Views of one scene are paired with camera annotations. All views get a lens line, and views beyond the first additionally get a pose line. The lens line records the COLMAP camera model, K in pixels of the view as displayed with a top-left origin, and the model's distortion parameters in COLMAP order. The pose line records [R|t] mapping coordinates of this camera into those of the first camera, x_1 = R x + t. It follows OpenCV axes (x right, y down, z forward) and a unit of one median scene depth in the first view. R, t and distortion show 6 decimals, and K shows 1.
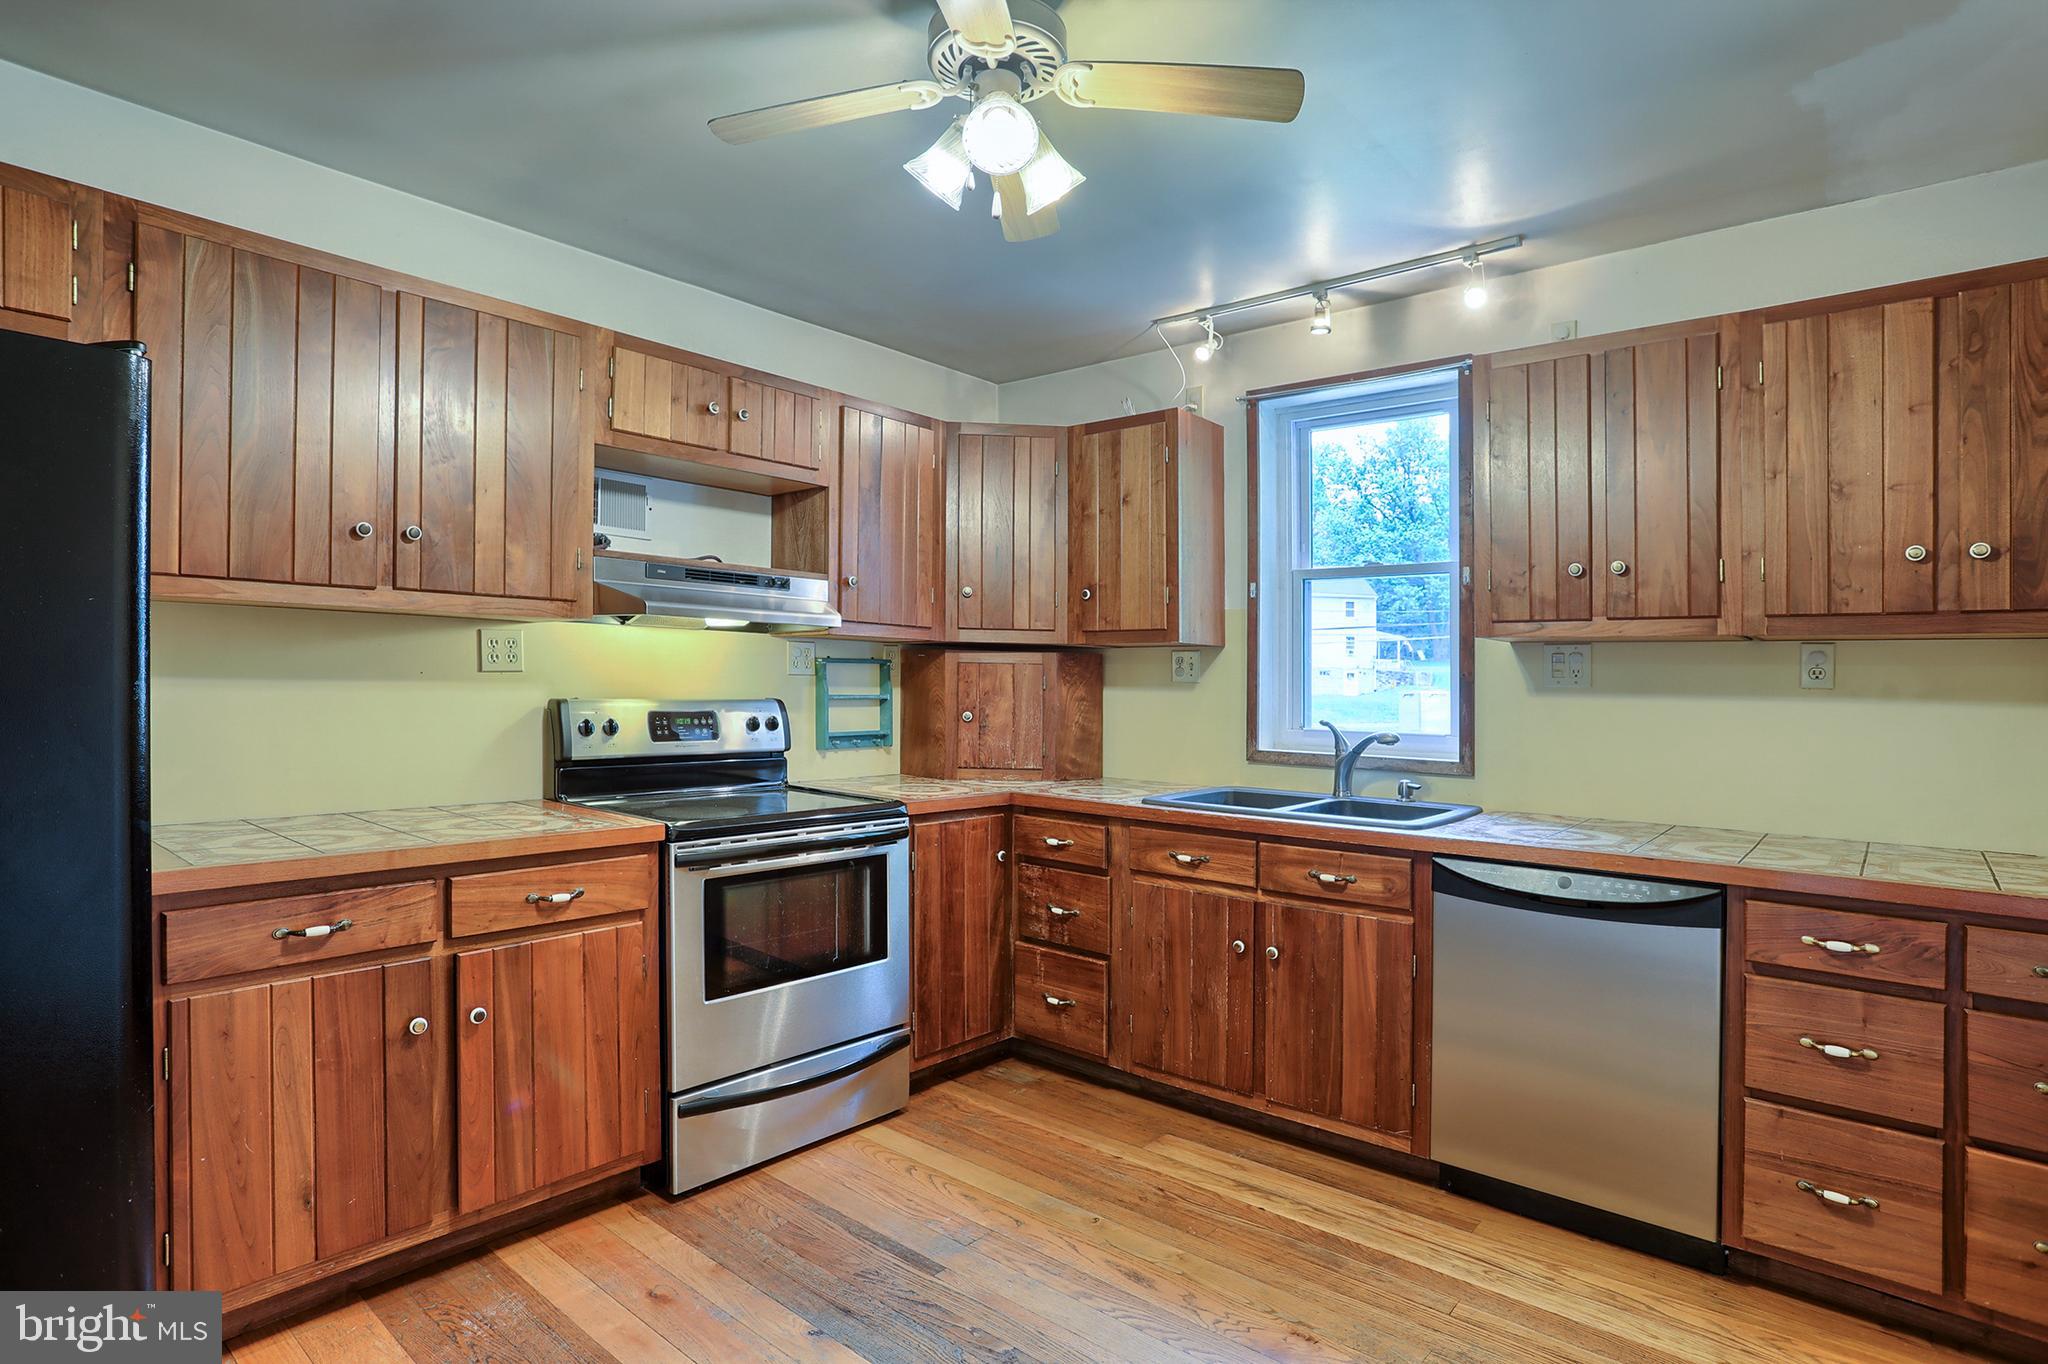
lens RADIAL K [[1073.8, 0, 1016.8], [0, 1073.8, 646.9], [0, 0, 1]] dist [-0.049062, 0.025068]
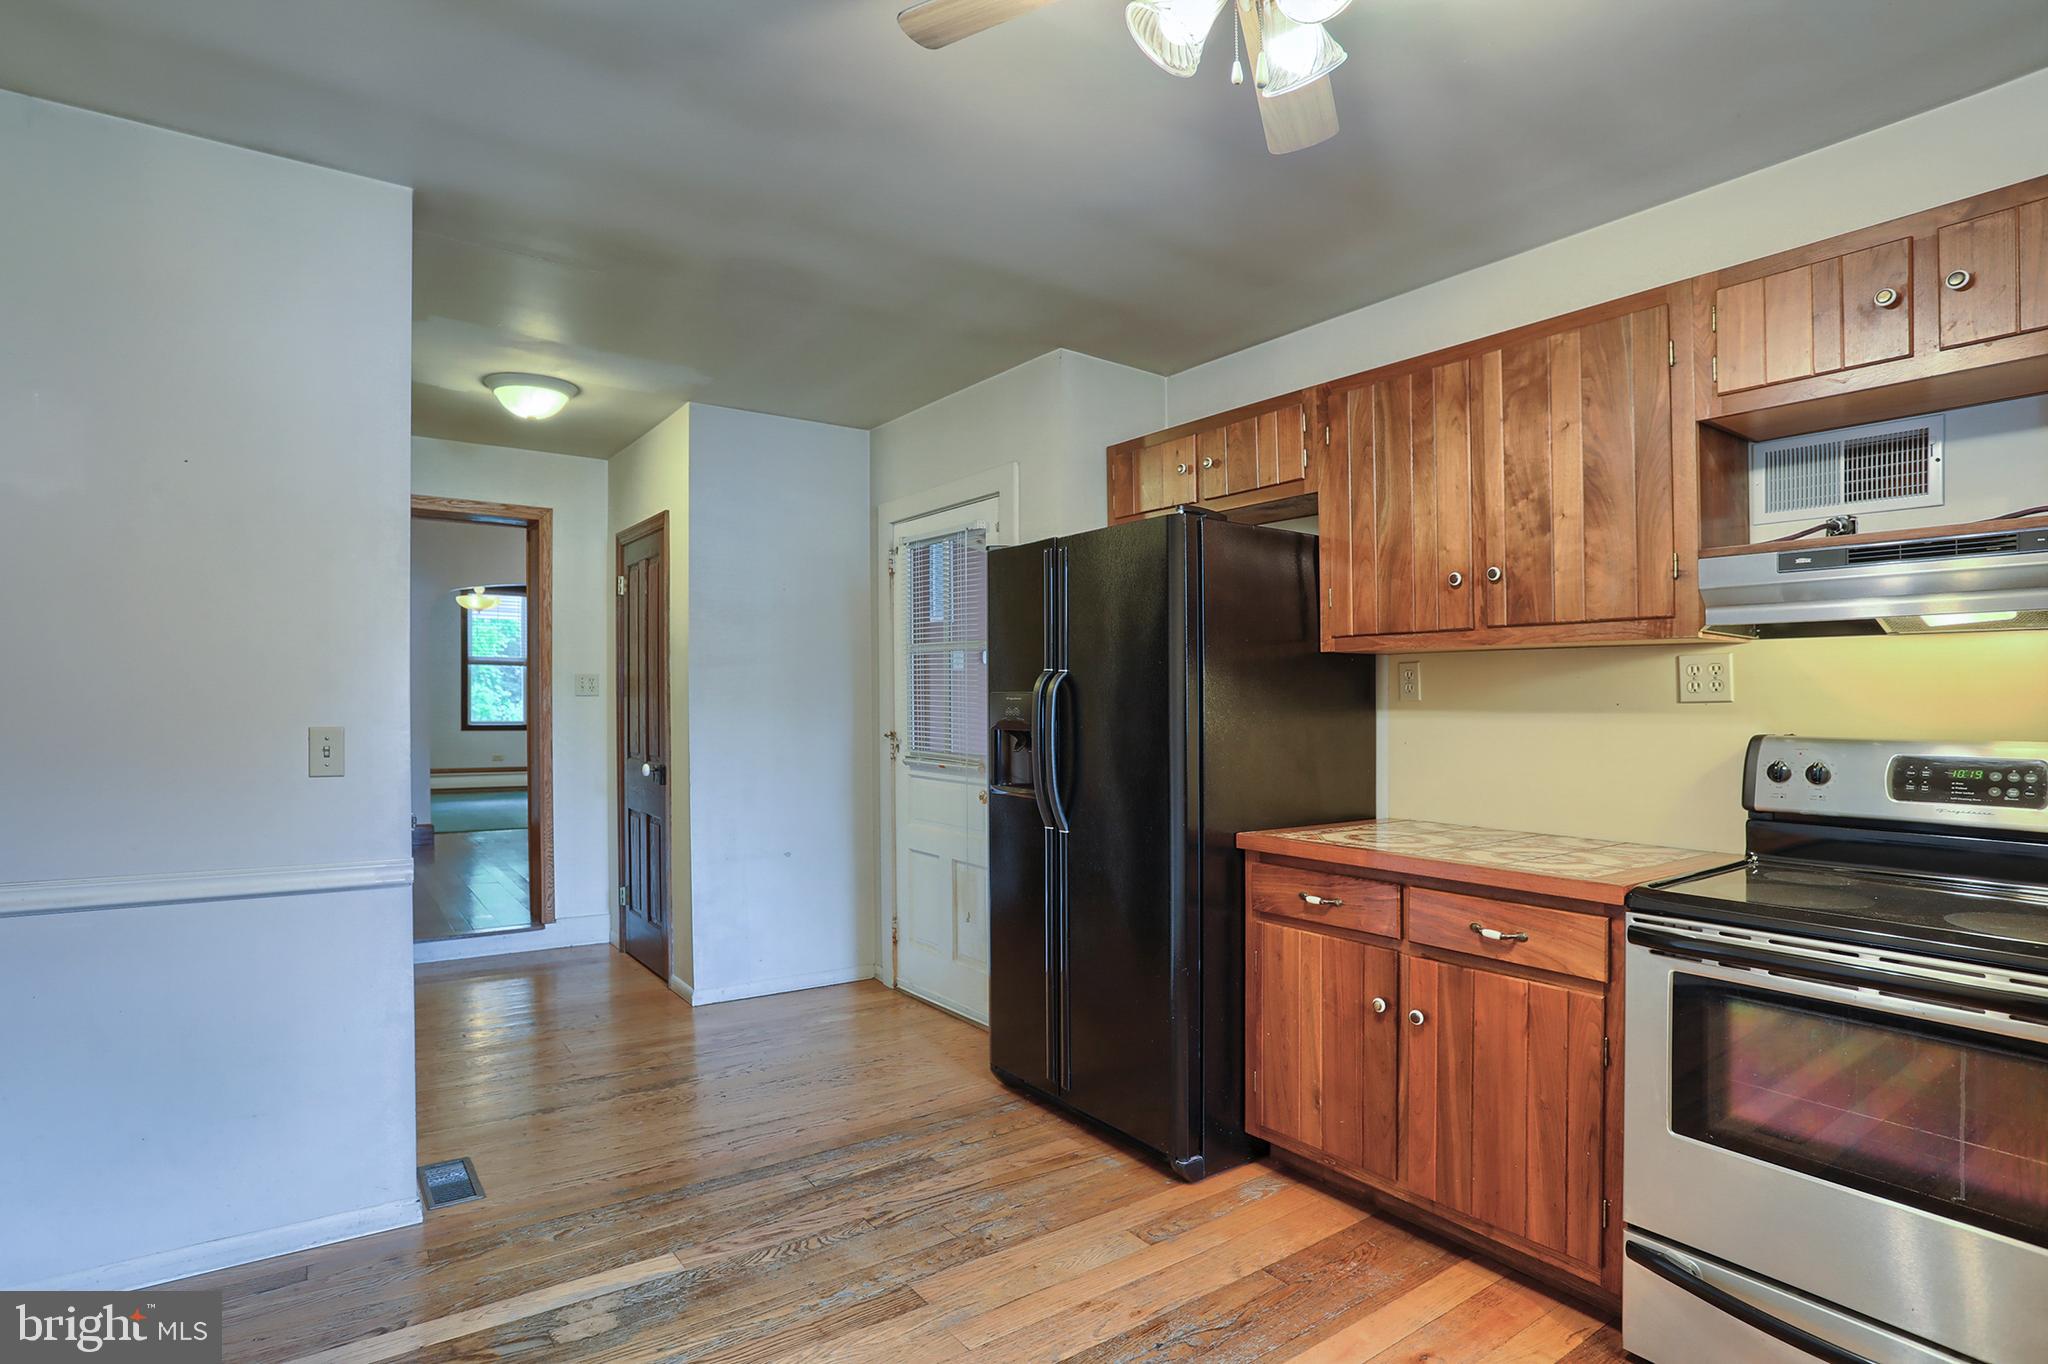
lens RADIAL K [[1039.3, 0, 1021.7], [0, 1039.3, 729.8], [0, 0, 1]] dist [-0.001111, 0.000227]
pose [[-0.220937, 0.007463, -0.975260, 0.497570], [0.024488, 0.999698, 0.002103, 0.031995], [0.974981, -0.023417, -0.221053, 0.675530]]
